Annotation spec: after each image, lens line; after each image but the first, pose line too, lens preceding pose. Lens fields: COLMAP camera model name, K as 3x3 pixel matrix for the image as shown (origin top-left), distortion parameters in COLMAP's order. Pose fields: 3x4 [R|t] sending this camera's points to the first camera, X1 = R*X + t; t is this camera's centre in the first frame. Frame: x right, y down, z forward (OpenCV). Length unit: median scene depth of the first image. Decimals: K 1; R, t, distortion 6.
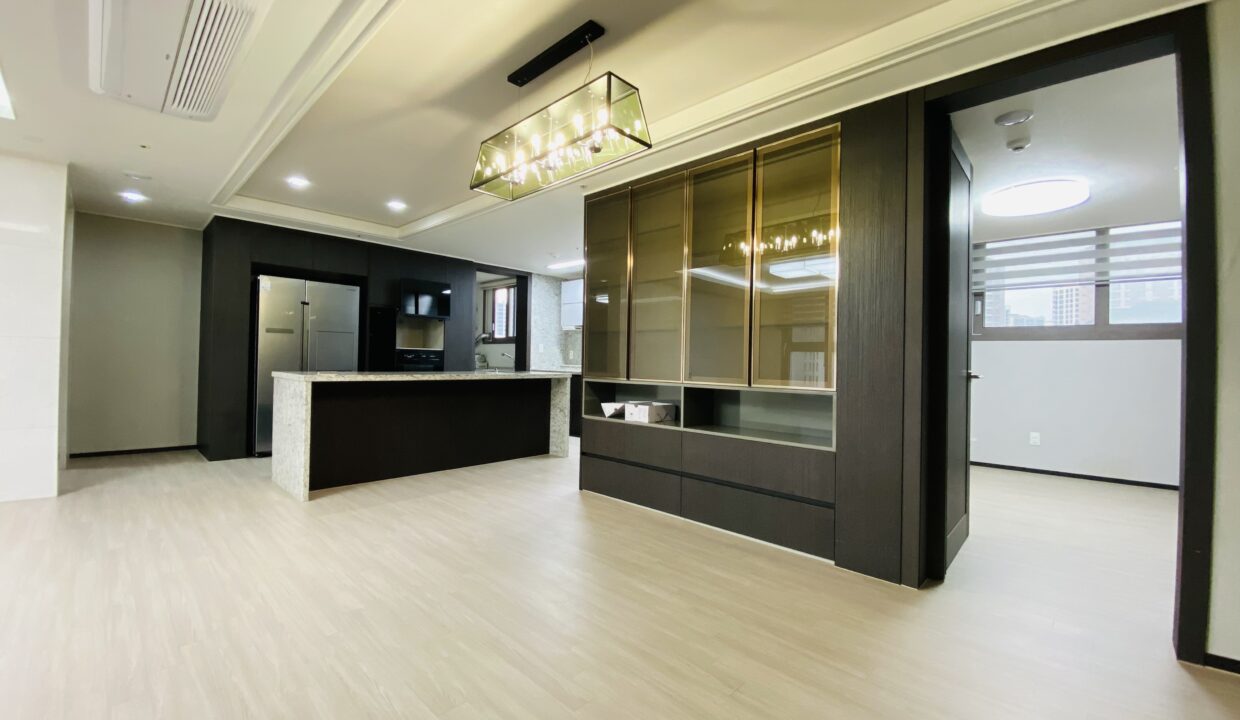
lens RADIAL K [[497.4, 0, 619.0], [0, 497.4, 378.7], [0, 0, 1]] dist [0.019196, -0.000159]
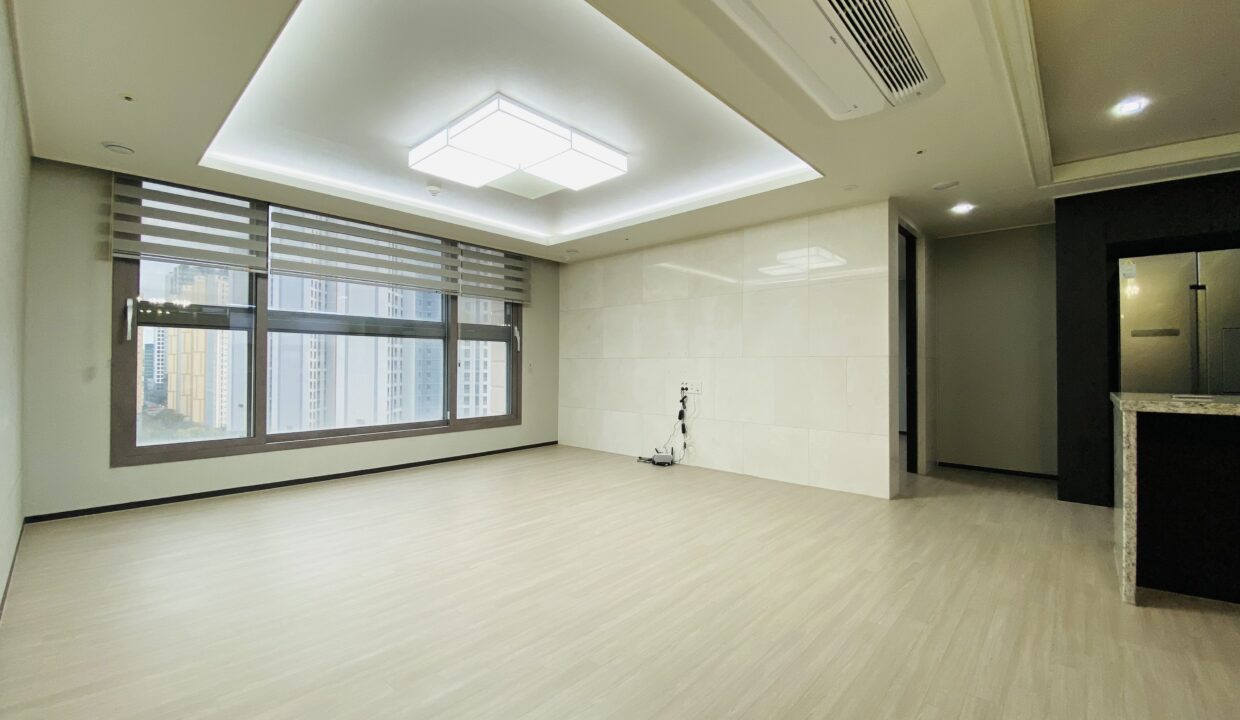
lens RADIAL K [[499.7, 0, 625.7], [0, 499.7, 362.7], [0, 0, 1]] dist [-0.001855, -0.000644]
pose [[0.031460, -0.023278, -0.999234, -0.015617], [-0.035425, 0.999075, -0.024390, -0.012804], [0.998877, 0.036165, 0.030607, 0.269614]]
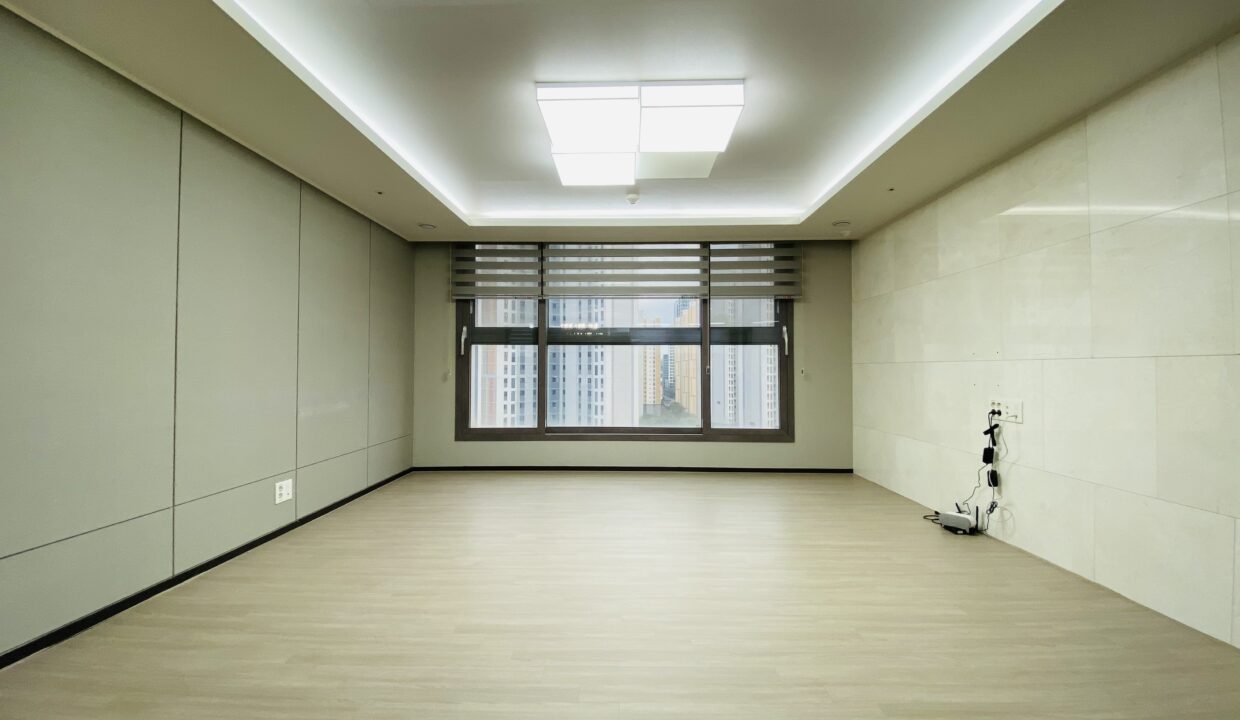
lens RADIAL K [[502.2, 0, 620.0], [0, 502.2, 360.0], [0, 0, 1]] dist [0.007628, -0.000342]
pose [[-0.741207, -0.031876, -0.670519, -0.293248], [-0.037653, 0.999274, -0.005882, -0.032978], [0.670219, 0.020888, -0.741869, 0.592314]]
